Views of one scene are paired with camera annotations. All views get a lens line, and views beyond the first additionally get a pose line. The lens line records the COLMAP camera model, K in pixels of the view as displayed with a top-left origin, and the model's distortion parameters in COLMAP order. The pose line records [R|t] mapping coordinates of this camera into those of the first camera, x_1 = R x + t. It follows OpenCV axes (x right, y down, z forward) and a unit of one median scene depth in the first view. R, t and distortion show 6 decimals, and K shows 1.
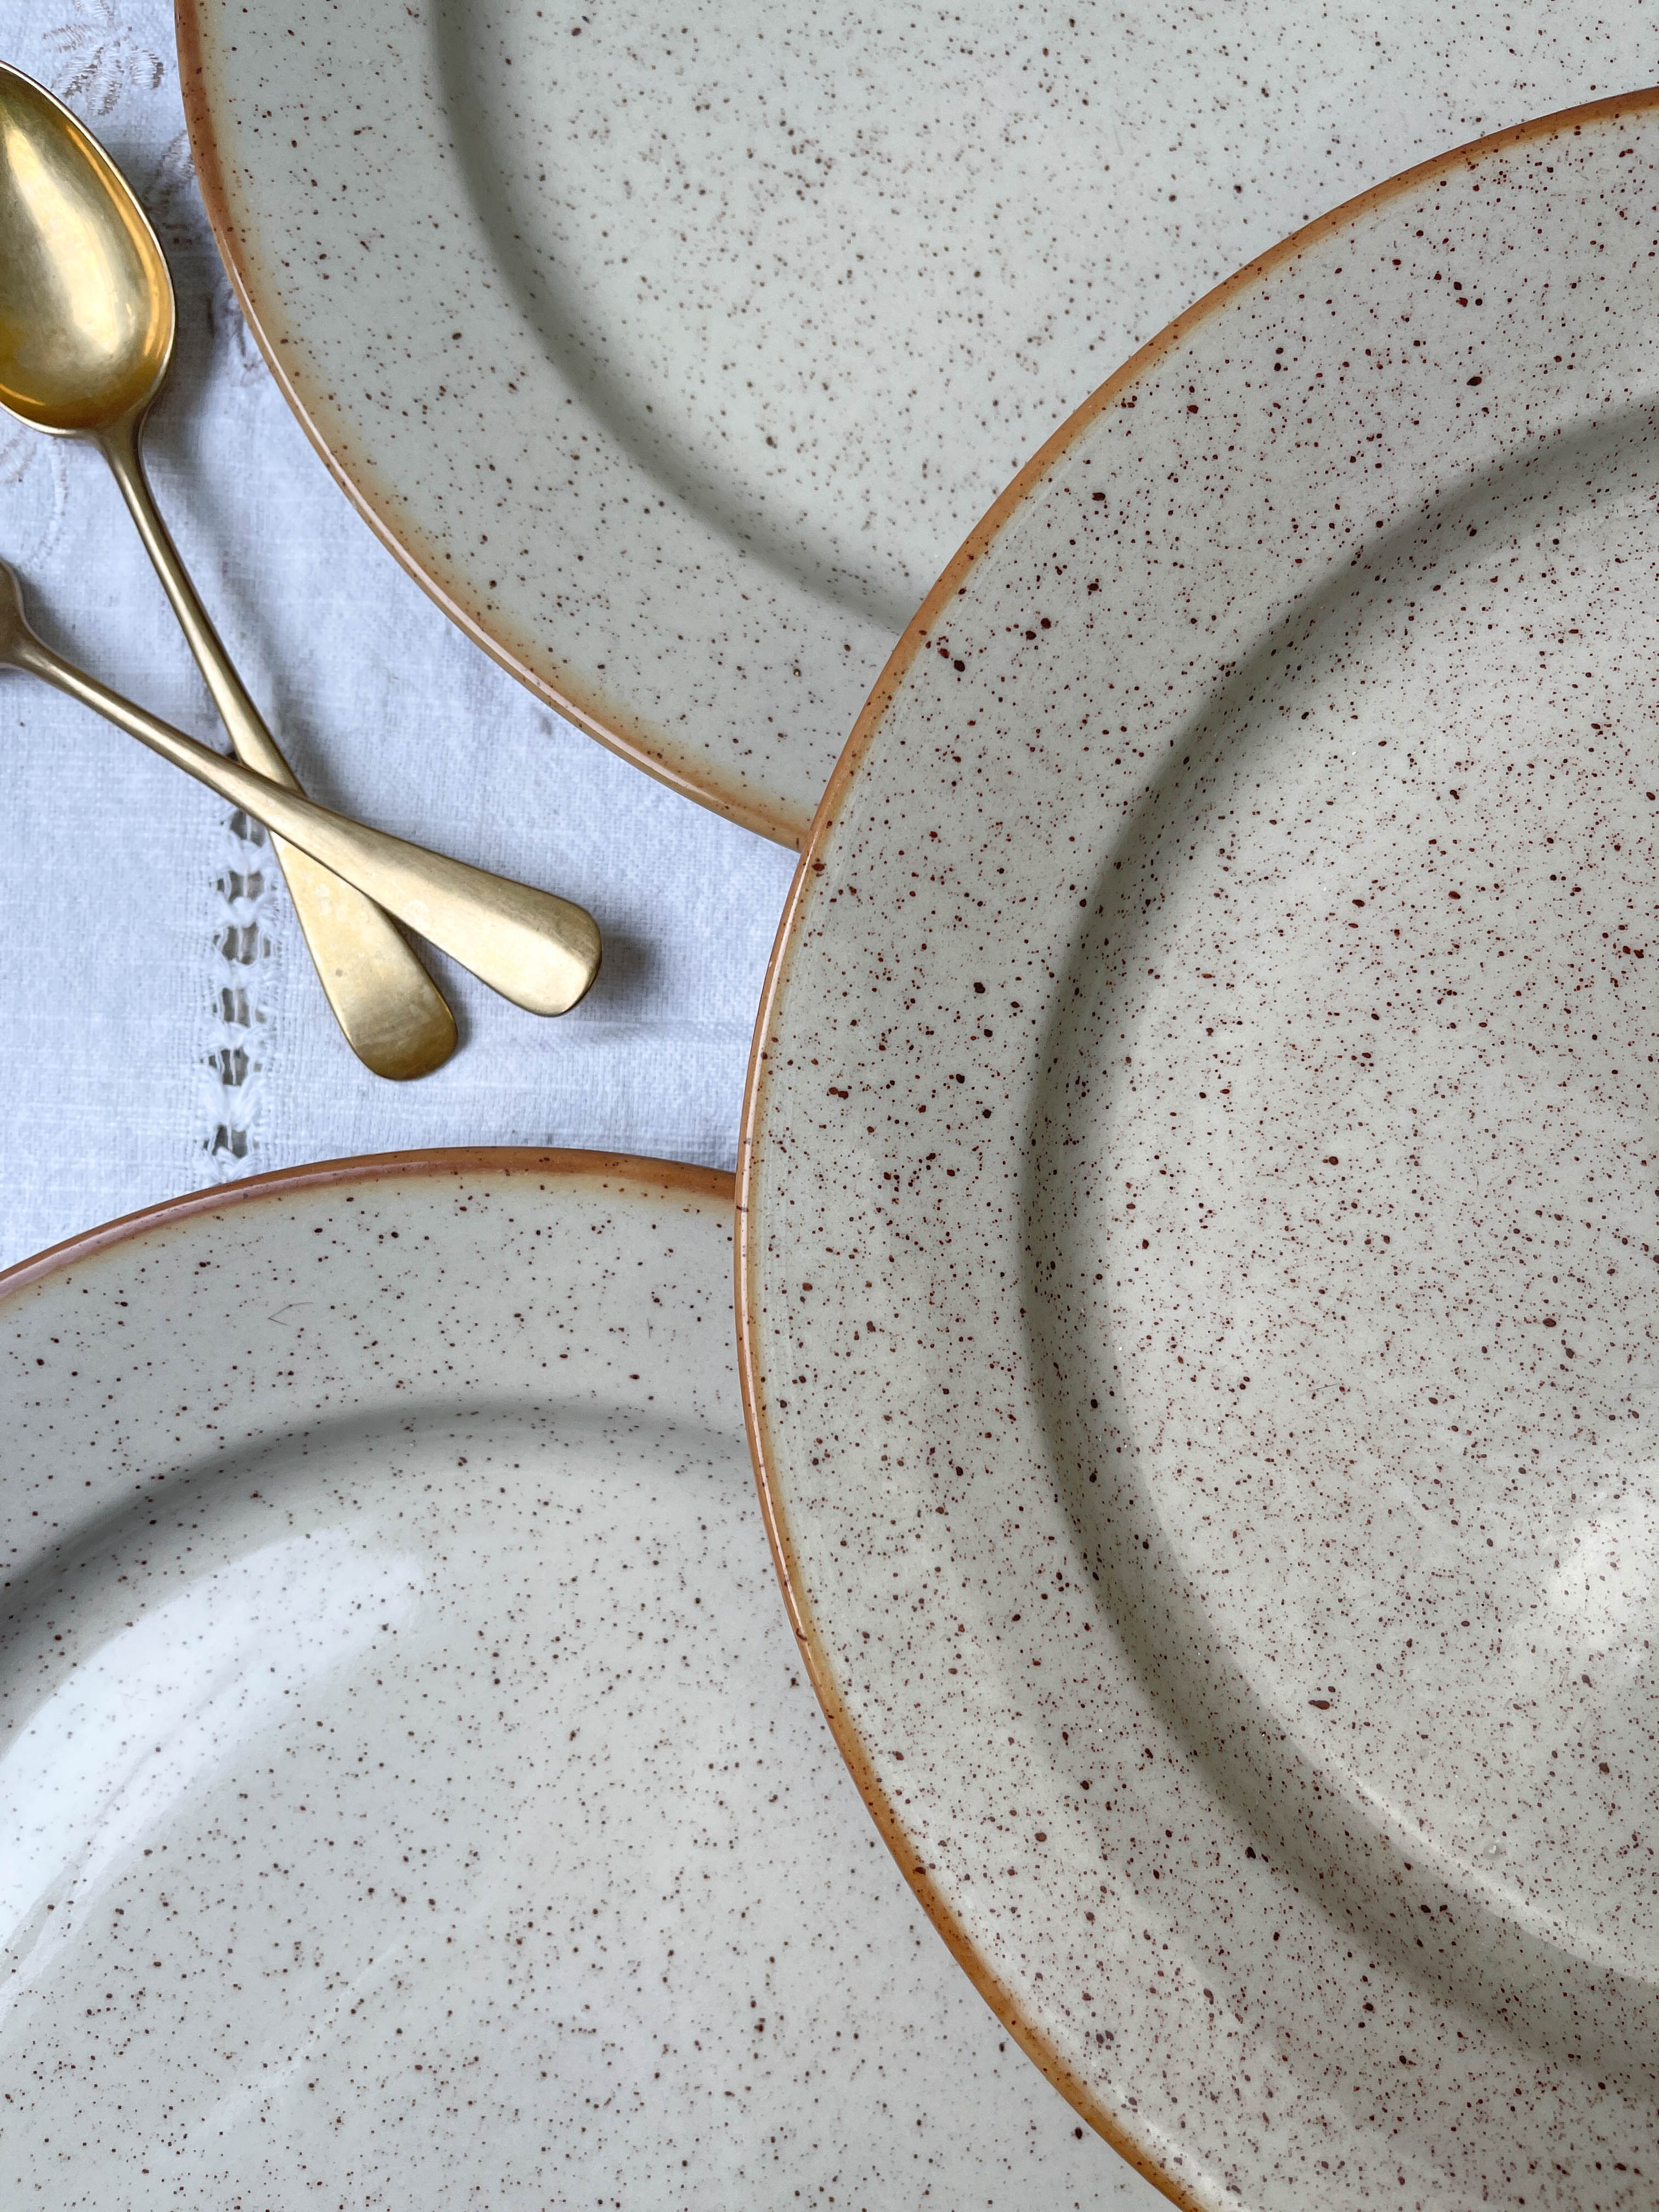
lens RADIAL K [[1717.1, 0, 832.6], [0, 1717.1, 1109.8], [0, 0, 1]] dist [0.051174, -0.096545]
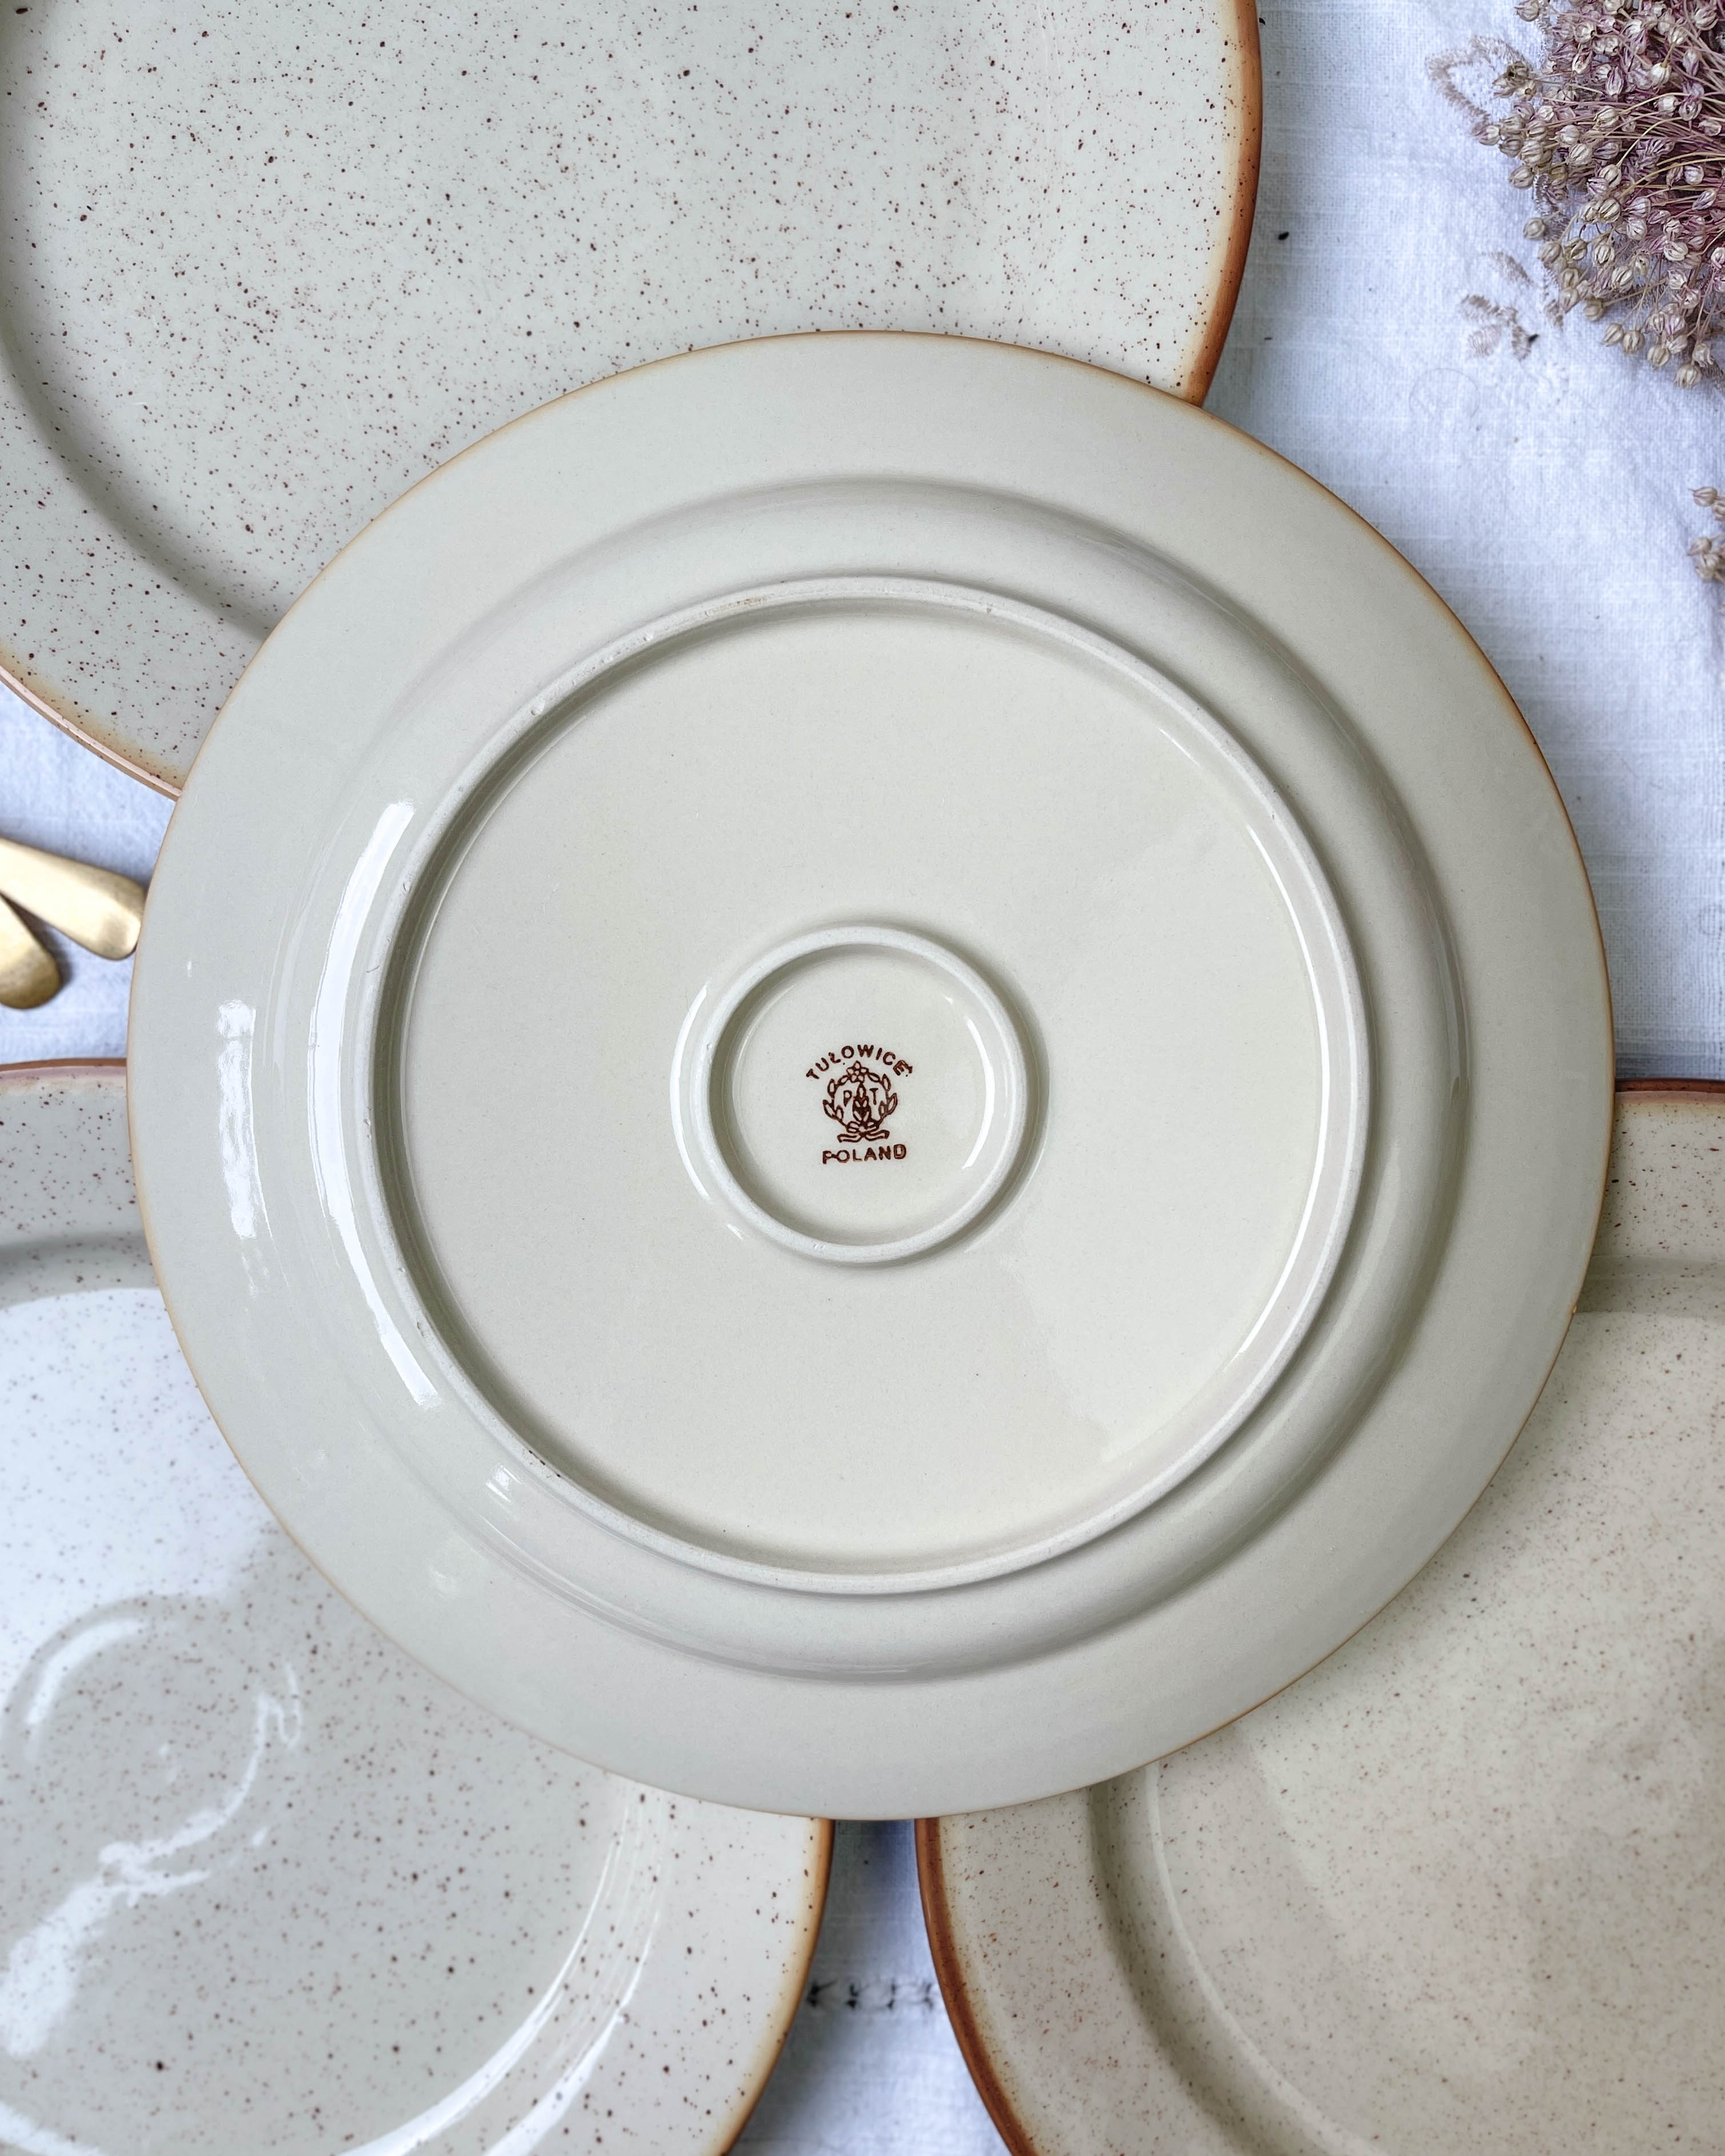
lens RADIAL K [[1765.5, 0, 853.3], [0, 1765.5, 1117.5], [0, 0, 1]] dist [0.085221, -0.131468]
pose [[0.998841, -0.047513, 0.007703, 0.474778], [0.046639, 0.994920, 0.089217, -0.033859], [-0.011903, -0.088754, 0.995982, -0.522779]]
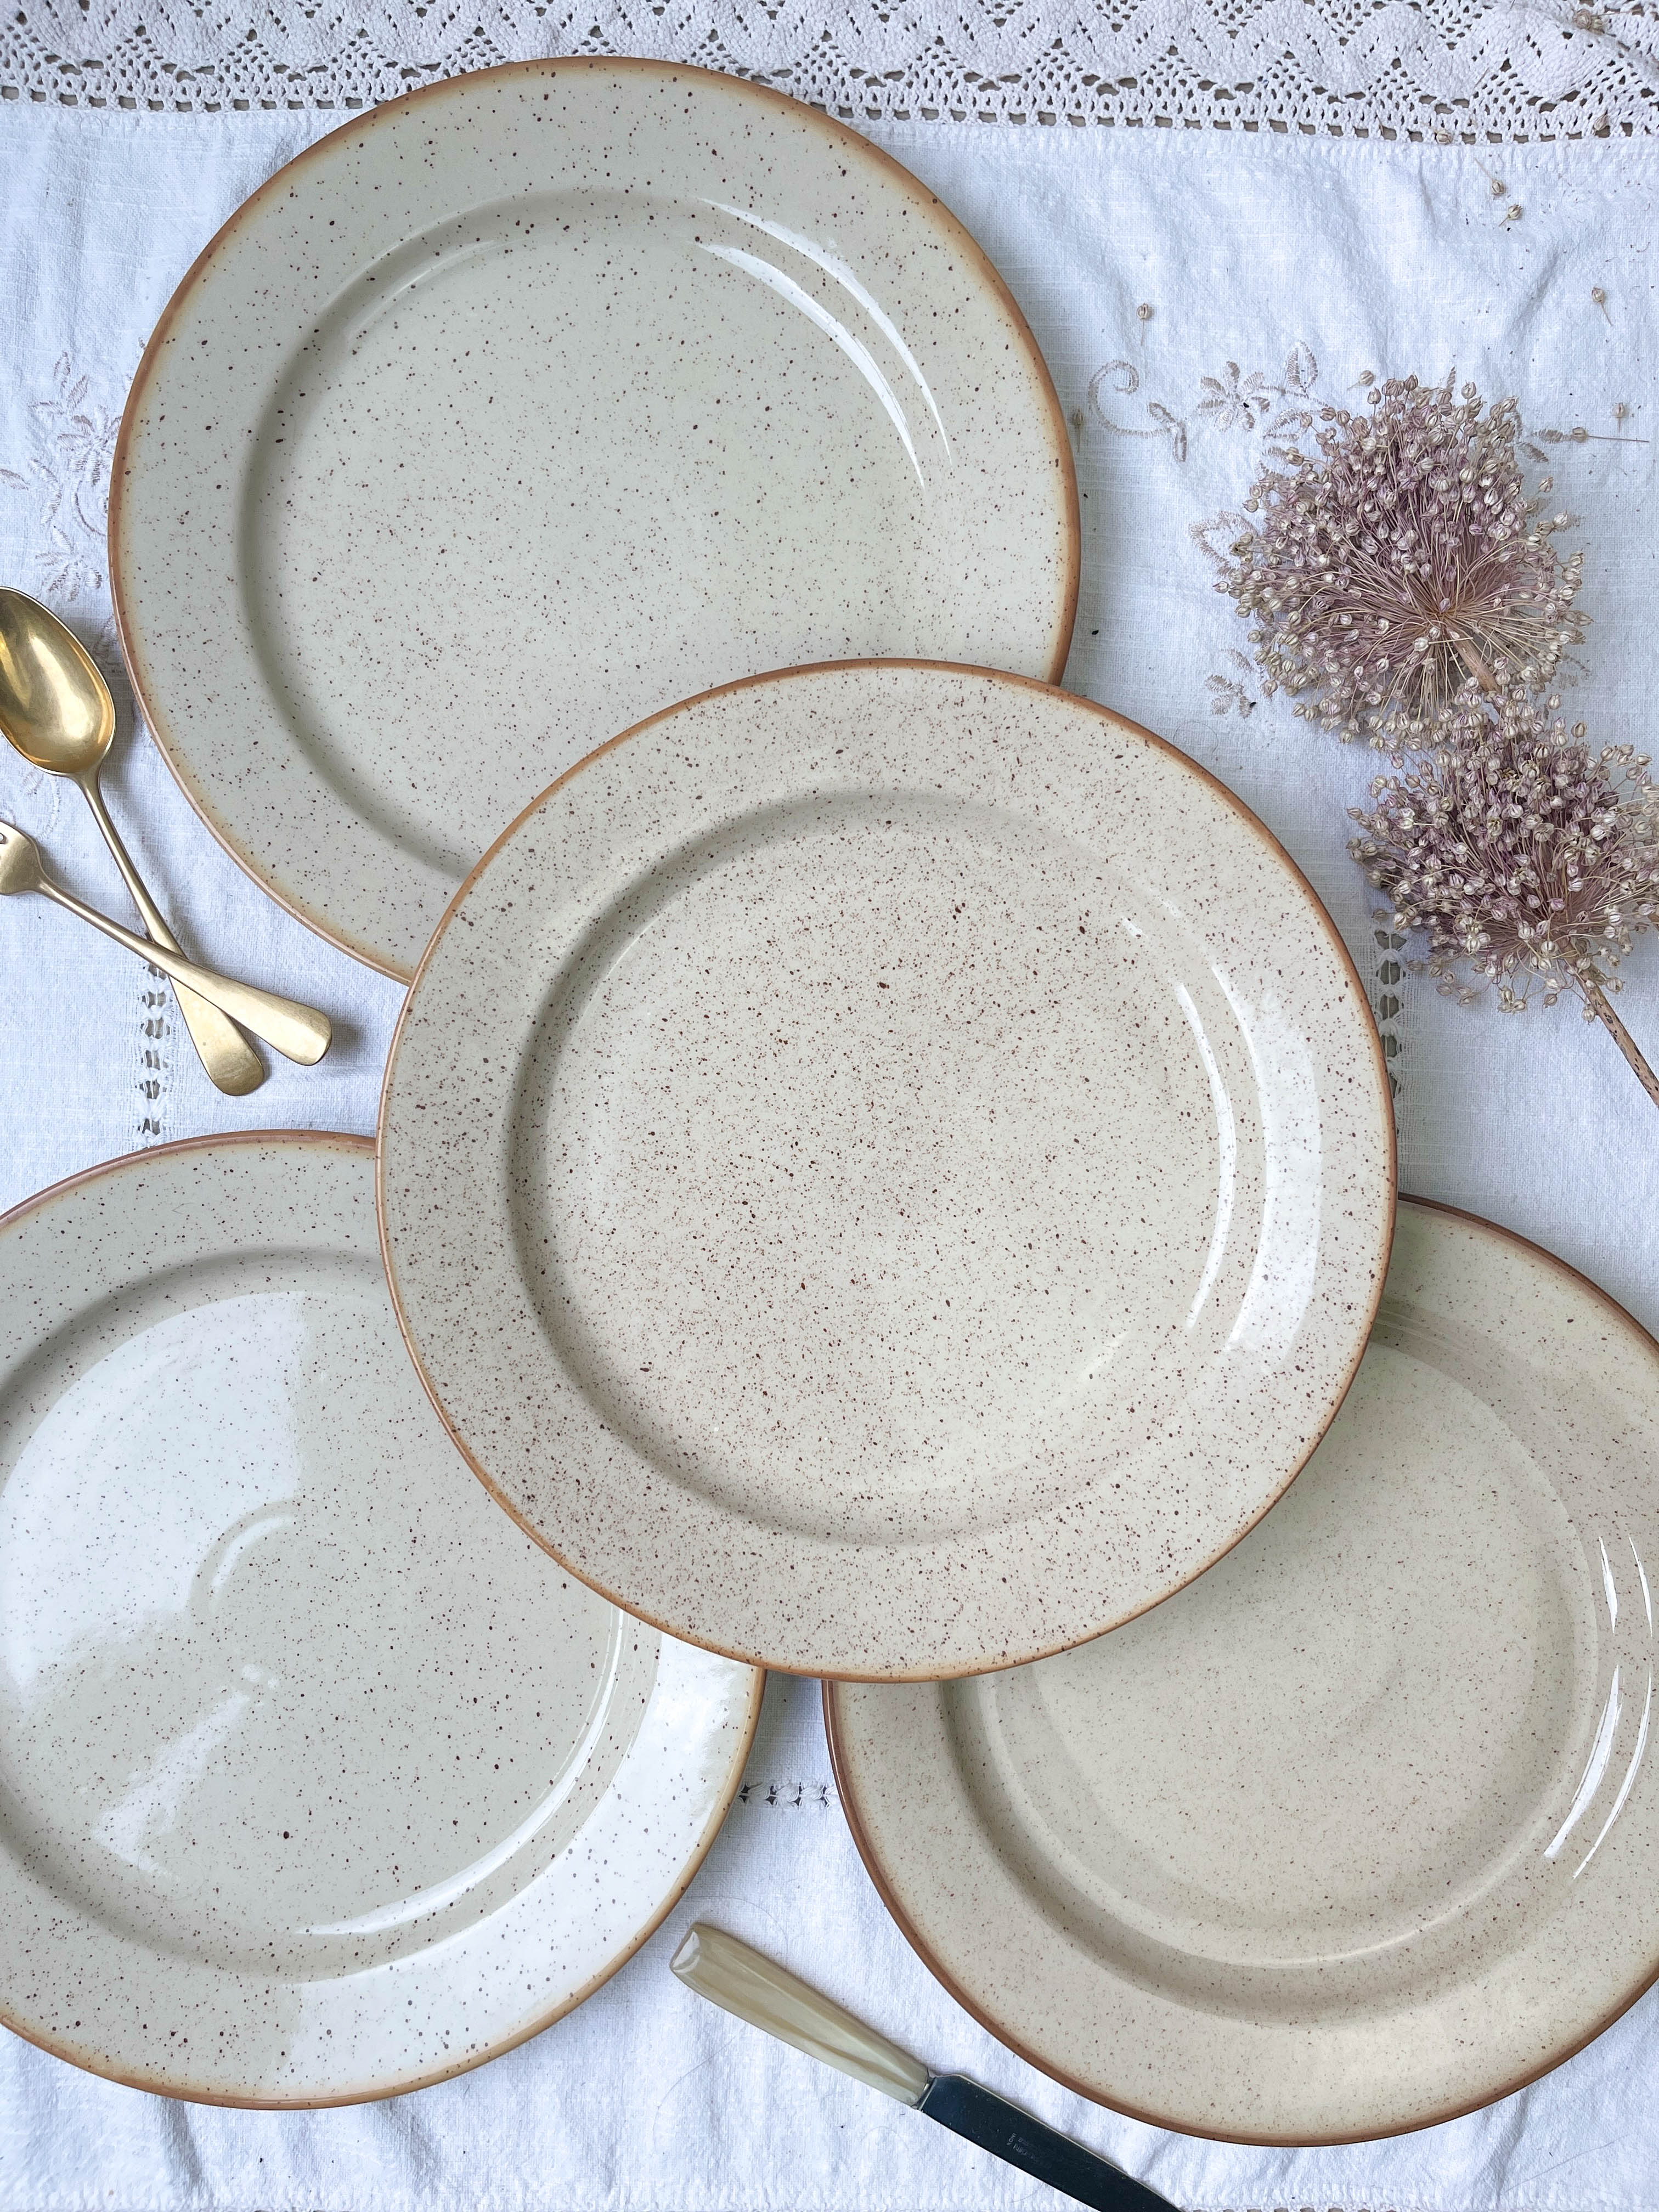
lens RADIAL K [[1685.8, 0, 826.4], [0, 1685.8, 1114.1], [0, 0, 1]] dist [0.064637, -0.107974]
pose [[0.998559, -0.007544, 0.053130, 0.403267], [0.005925, 0.999515, 0.030576, -0.062923], [-0.053335, -0.030217, 0.998119, -1.236530]]
